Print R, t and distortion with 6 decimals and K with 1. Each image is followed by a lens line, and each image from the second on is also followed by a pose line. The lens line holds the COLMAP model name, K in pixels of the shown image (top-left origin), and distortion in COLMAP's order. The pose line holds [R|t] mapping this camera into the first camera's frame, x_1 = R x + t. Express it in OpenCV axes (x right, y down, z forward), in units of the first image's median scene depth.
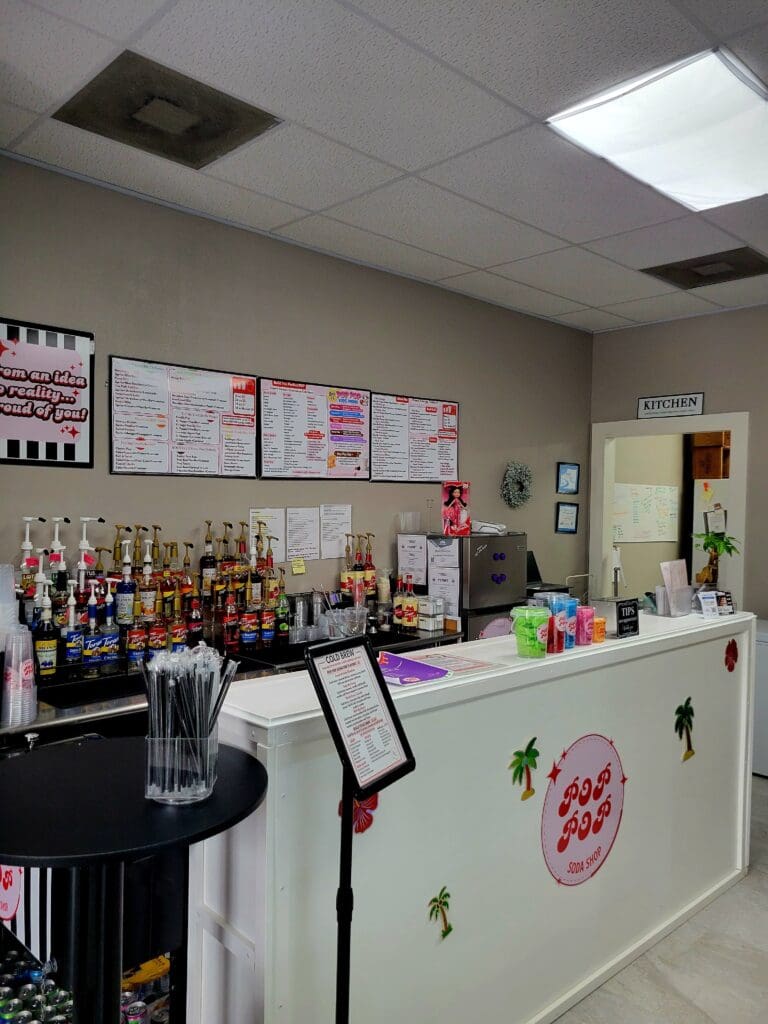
lens RADIAL K [[774.7, 0, 380.5], [0, 774.7, 522.8], [0, 0, 1]] dist [0.042965, -0.015451]
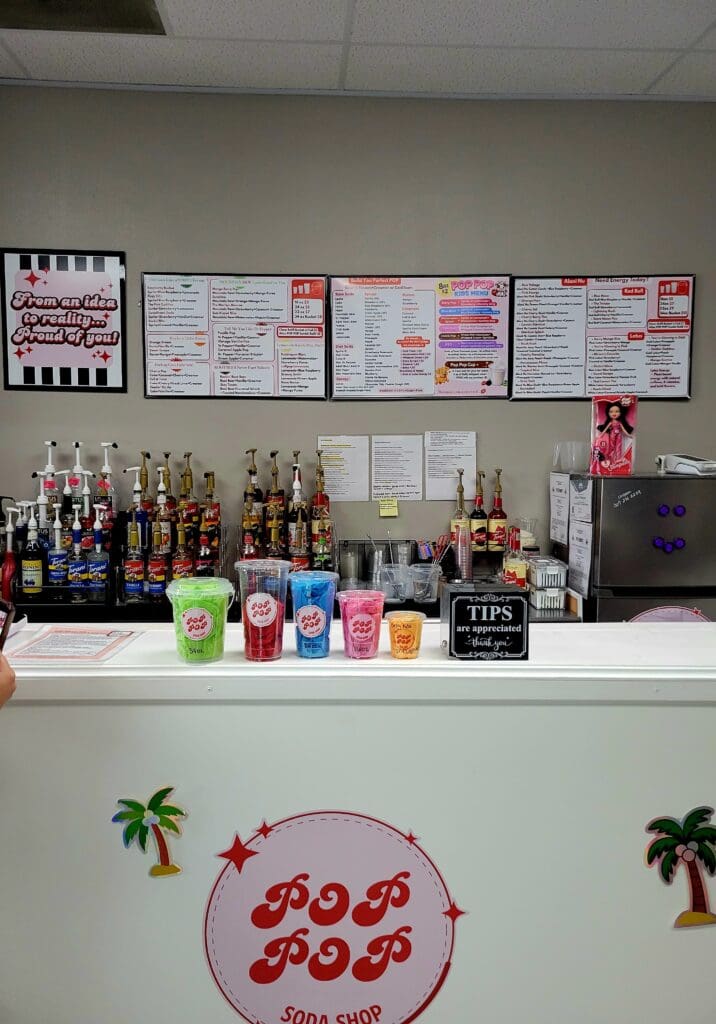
lens RADIAL K [[773.6, 0, 353.1], [0, 773.6, 516.8], [0, 0, 1]] dist [0.039924, -0.020422]
pose [[0.746332, 0.062536, -0.662629, 0.466247], [-0.018276, 0.997126, 0.073520, 0.007890], [0.665323, -0.042761, 0.745330, 0.423573]]
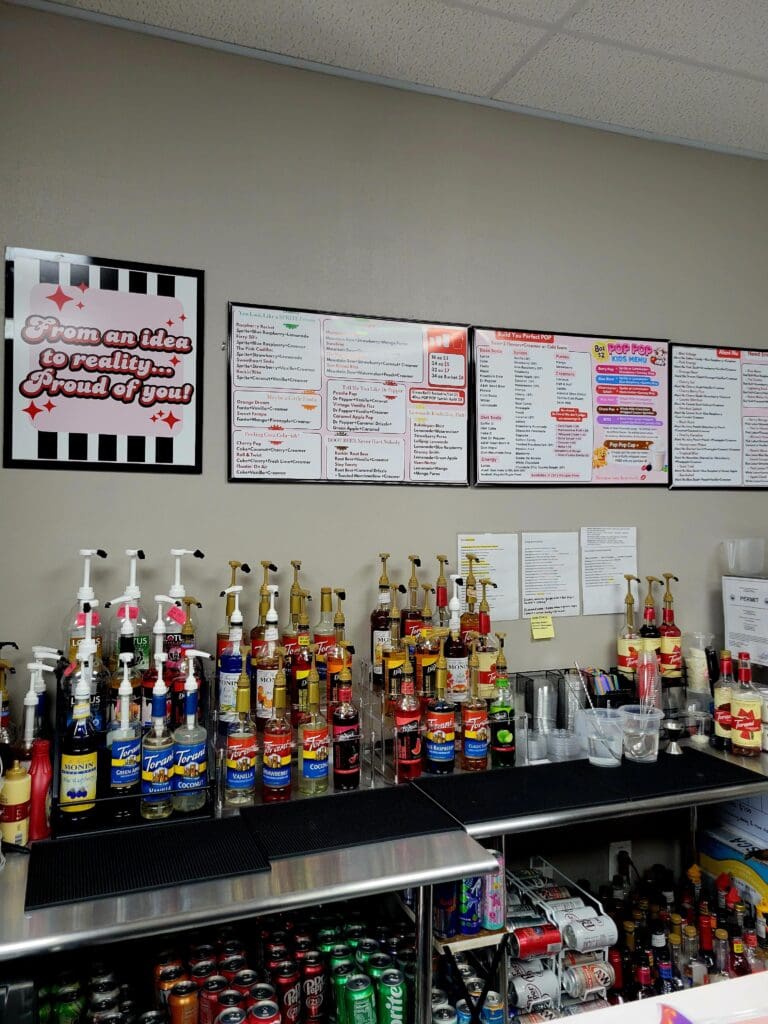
lens RADIAL K [[774.7, 0, 375.3], [0, 774.7, 504.8], [0, 0, 1]] dist [0.042965, -0.015451]
pose [[0.914407, -0.013870, -0.404559, 0.027809], [-0.005488, 0.998896, -0.046651, -0.013378], [0.404760, 0.044878, 0.913321, 0.431023]]
